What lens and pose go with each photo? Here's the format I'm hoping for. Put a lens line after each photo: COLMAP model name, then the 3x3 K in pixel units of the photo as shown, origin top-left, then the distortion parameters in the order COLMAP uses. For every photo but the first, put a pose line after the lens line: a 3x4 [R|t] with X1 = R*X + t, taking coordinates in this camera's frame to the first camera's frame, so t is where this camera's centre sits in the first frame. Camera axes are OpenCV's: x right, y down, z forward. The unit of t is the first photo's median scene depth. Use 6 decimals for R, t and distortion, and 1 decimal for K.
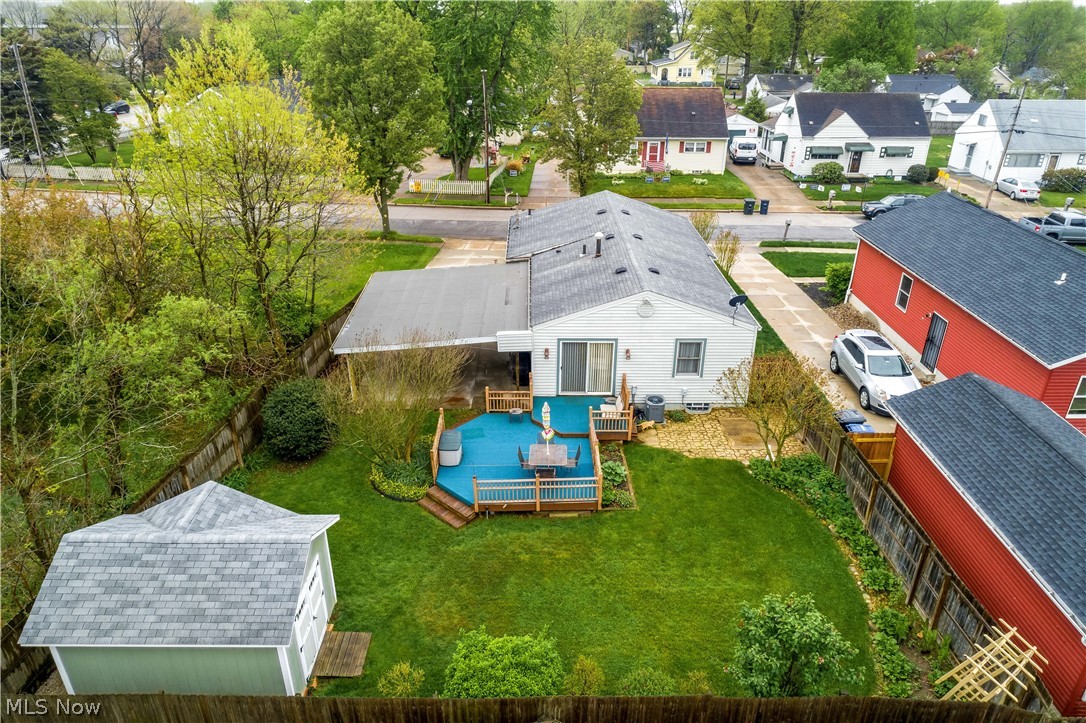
lens RADIAL K [[733.6, 0, 542.9], [0, 733.6, 363.1], [0, 0, 1]] dist [-0.004495, 0.001335]
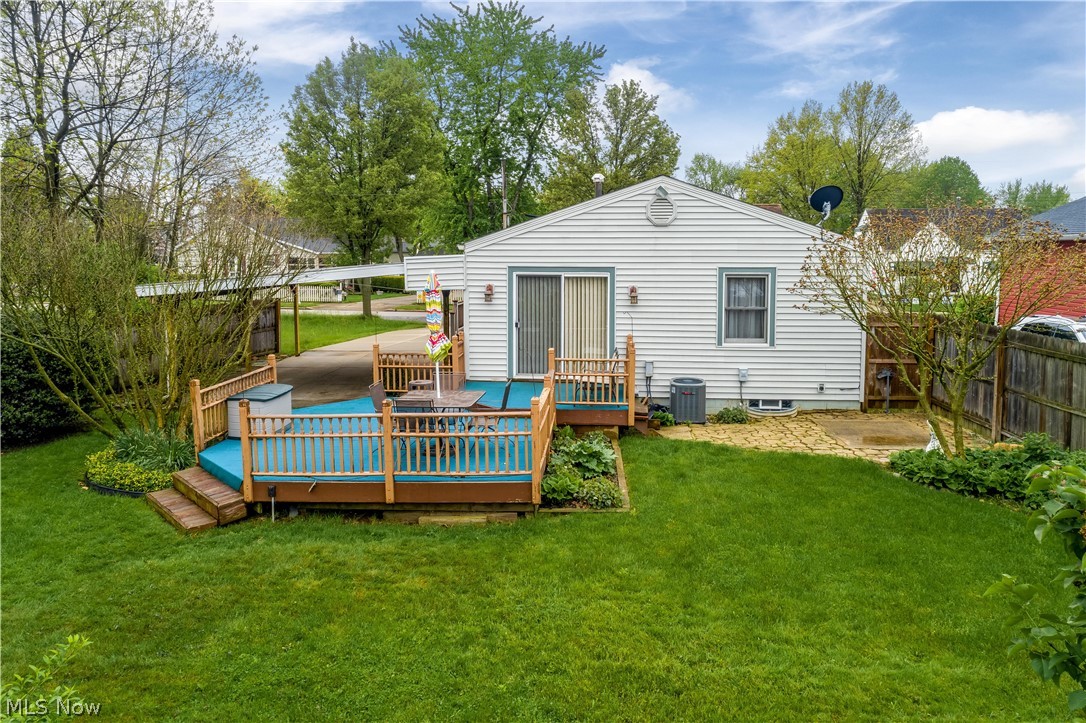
lens RADIAL K [[733.6, 0, 549.0], [0, 733.6, 318.3], [0, 0, 1]] dist [-0.004495, 0.001335]
pose [[0.995995, 0.001210, -0.089400, 0.116129], [-0.035318, 0.923912, -0.380971, 0.249962], [0.082136, 0.382602, 0.920255, 0.557619]]
